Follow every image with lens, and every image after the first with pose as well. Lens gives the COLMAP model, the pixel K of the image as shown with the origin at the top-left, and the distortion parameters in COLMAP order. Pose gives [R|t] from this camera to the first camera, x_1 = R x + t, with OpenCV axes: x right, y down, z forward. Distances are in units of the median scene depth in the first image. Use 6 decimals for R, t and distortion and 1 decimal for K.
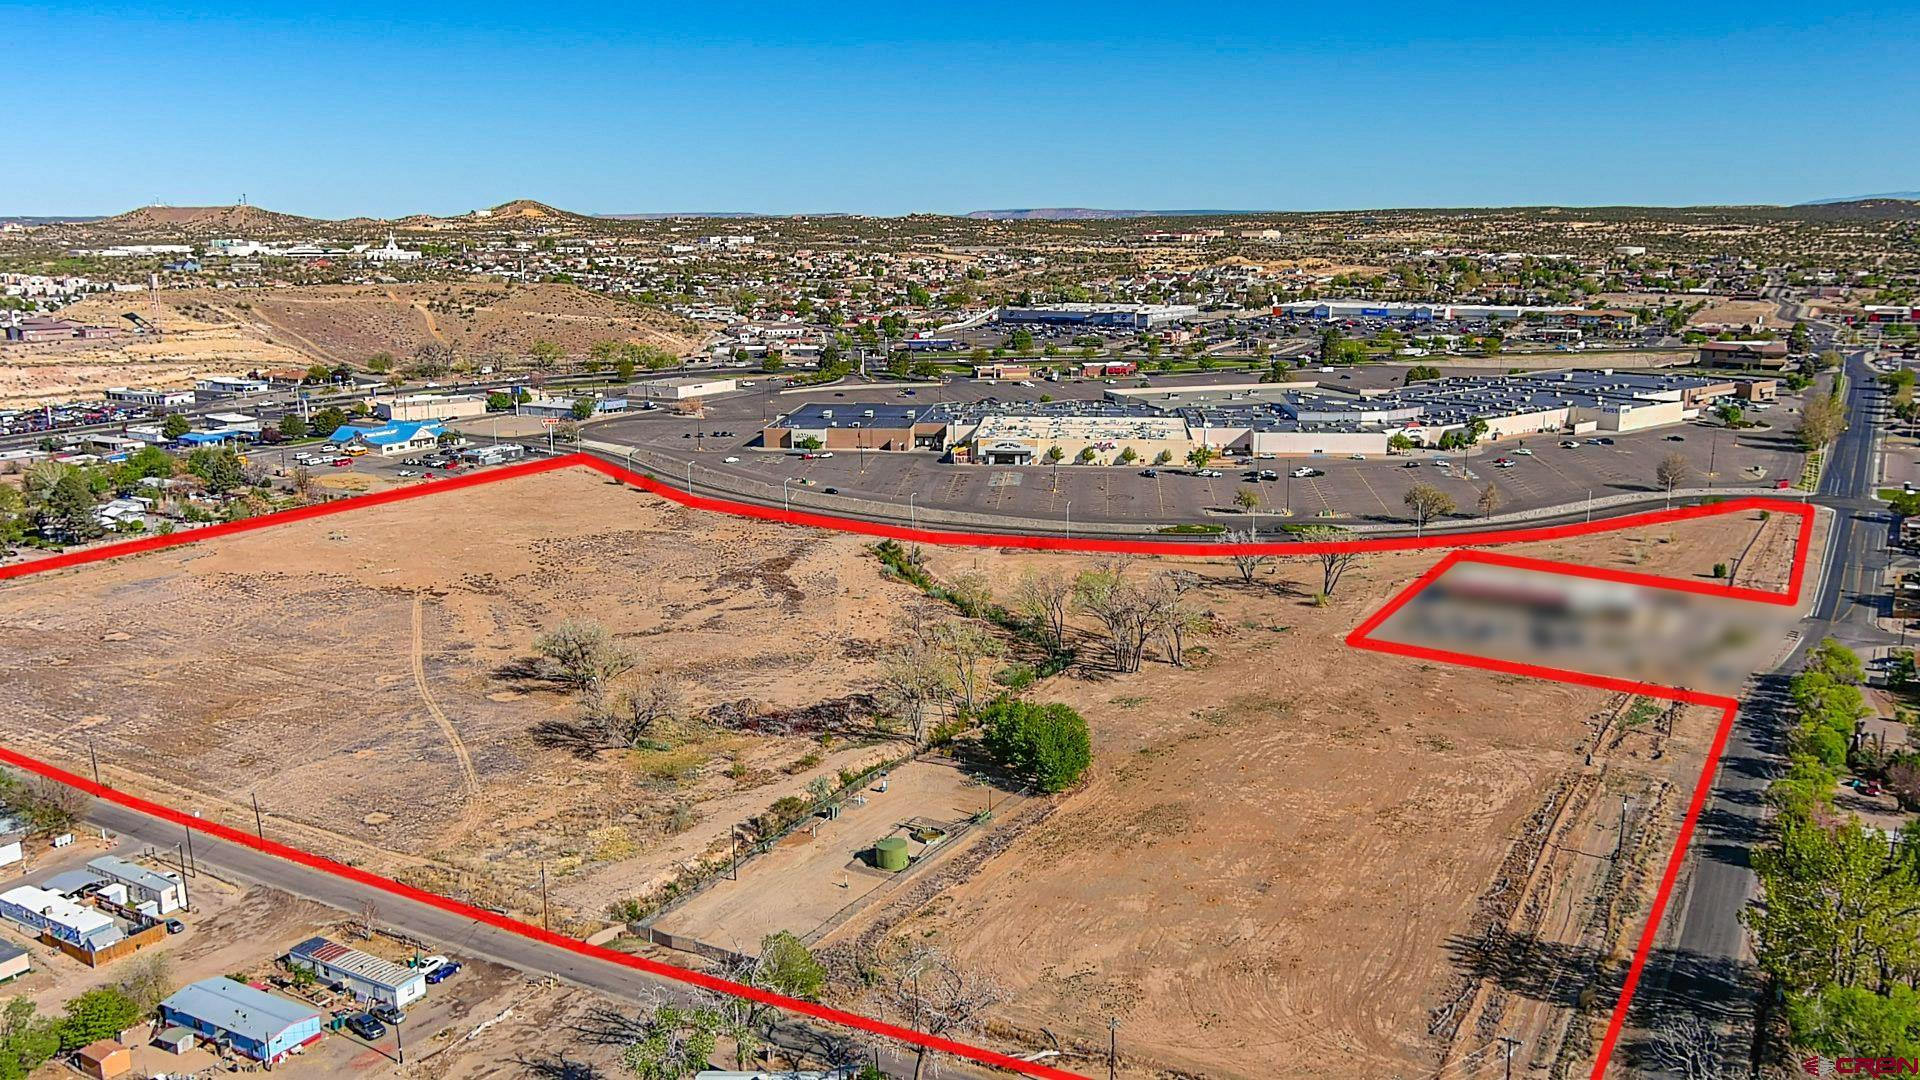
lens RADIAL K [[1524.0, 0, 958.9], [0, 1524.0, 536.6], [0, 0, 1]] dist [0.039329, -0.043991]
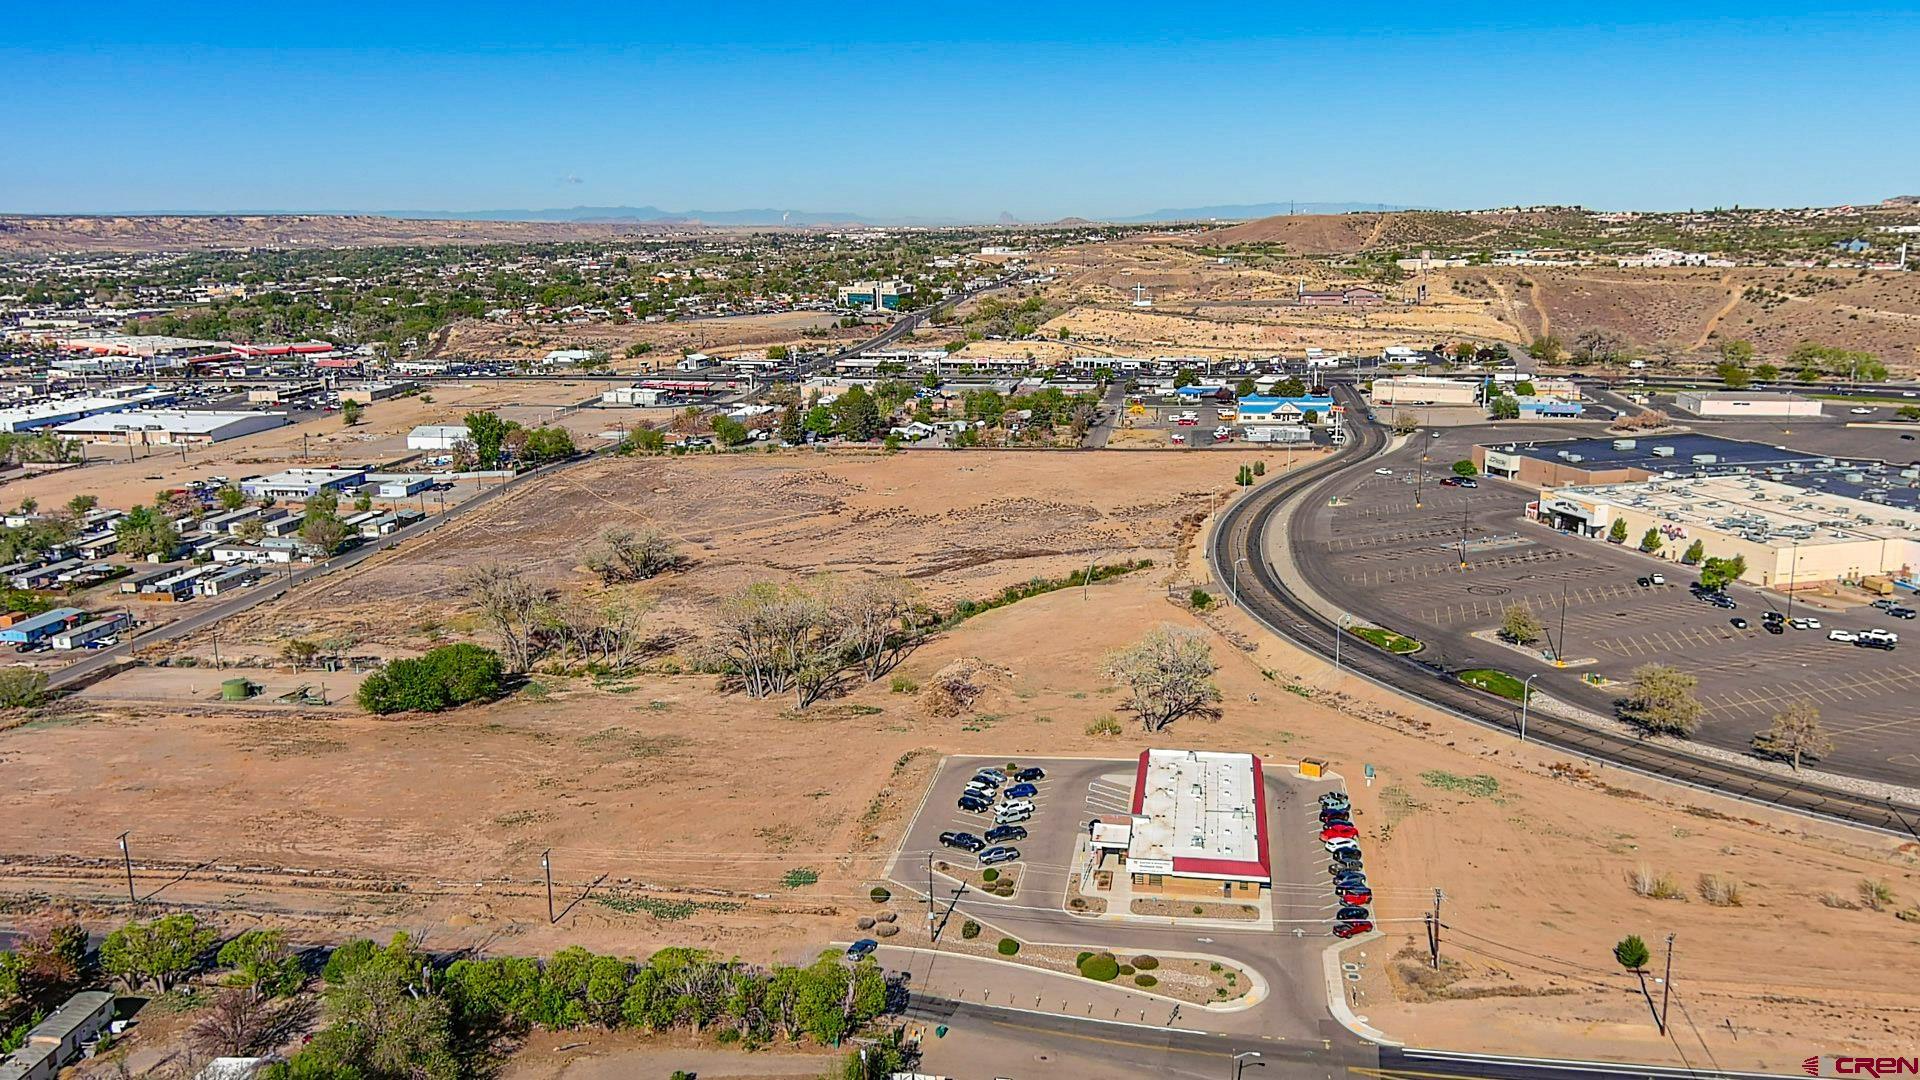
lens RADIAL K [[1524.0, 0, 958.4], [0, 1524.0, 540.3], [0, 0, 1]] dist [0.039329, -0.043991]
pose [[0.366713, 0.194879, -0.909694, 0.915719], [-0.177486, 0.974510, 0.137216, -0.142294], [0.913247, 0.111139, 0.391954, 0.687730]]
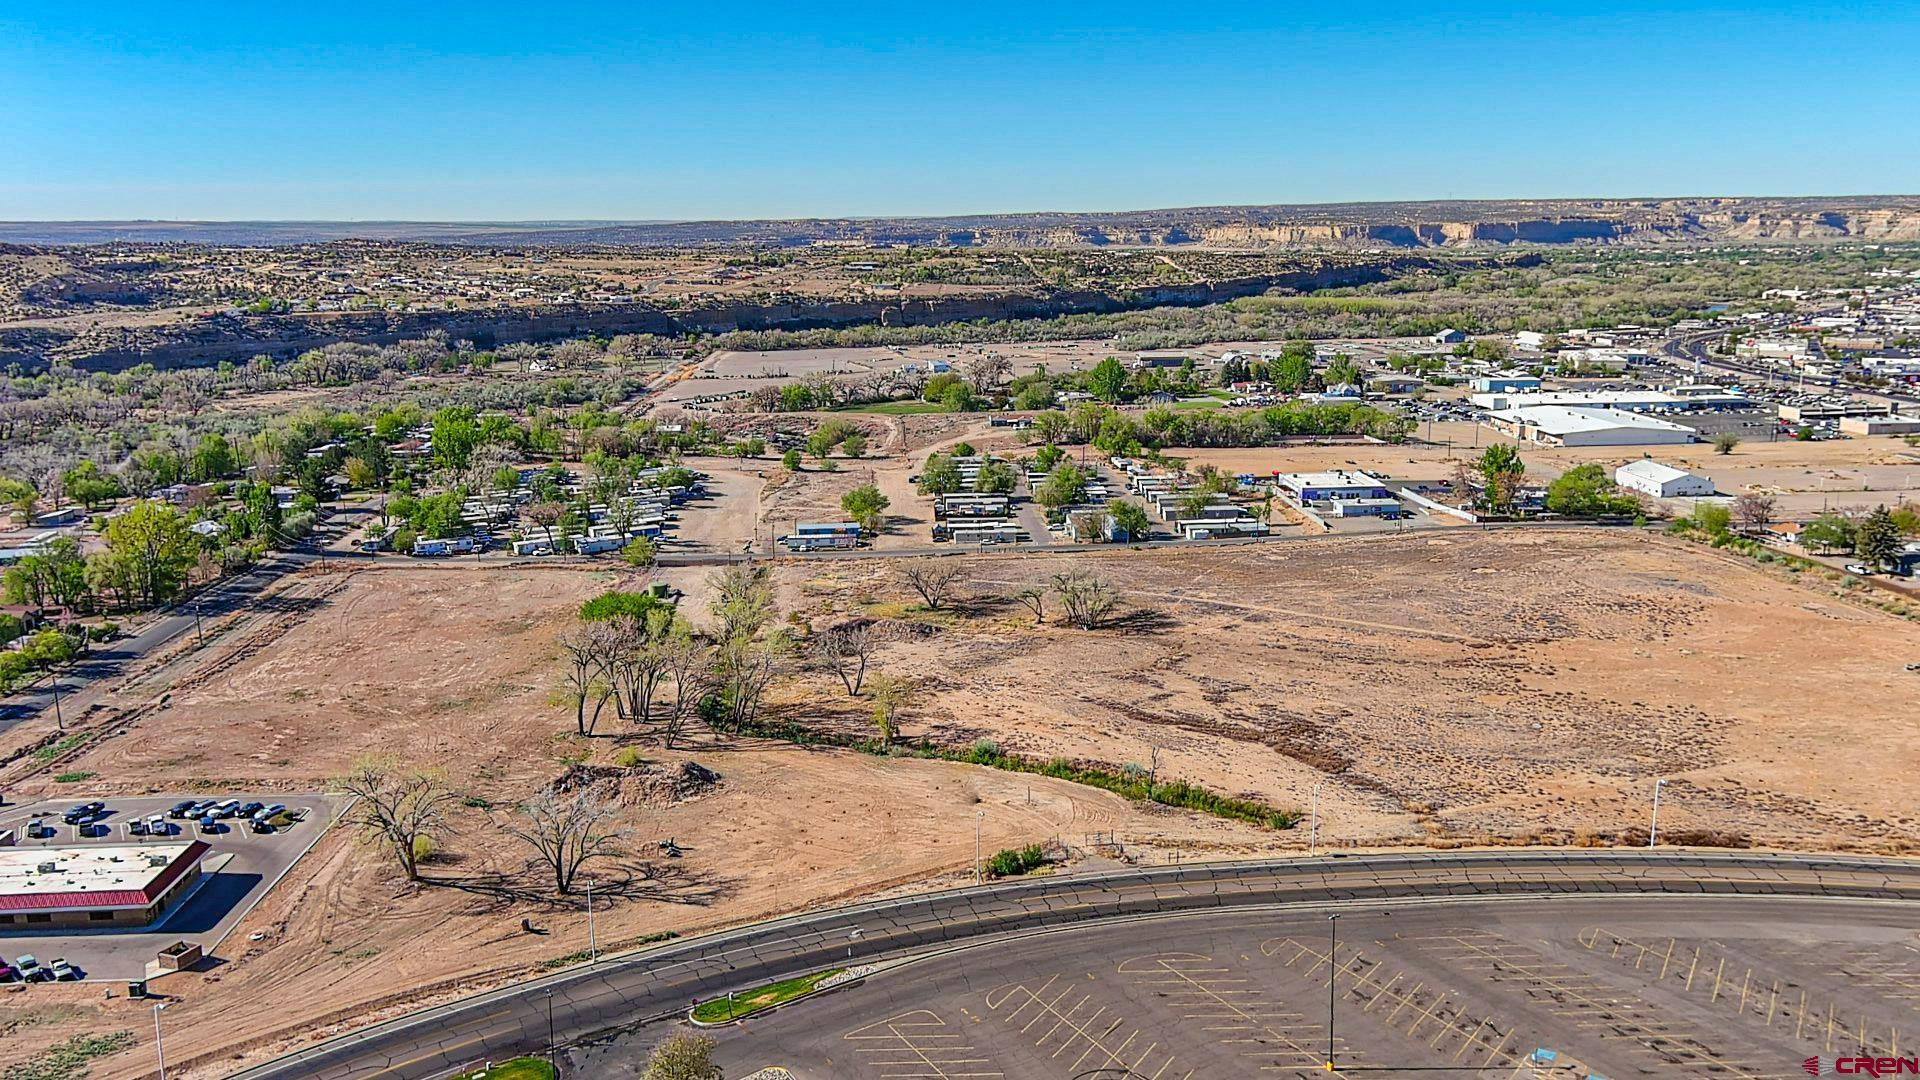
lens RADIAL K [[1524.0, 0, 962.0], [0, 1524.0, 533.0], [0, 0, 1]] dist [0.039329, -0.043991]
pose [[-0.828884, 0.124754, -0.545332, 0.399859], [-0.098212, 0.927225, 0.361396, -0.337627], [0.550731, 0.353114, -0.756310, 1.641465]]
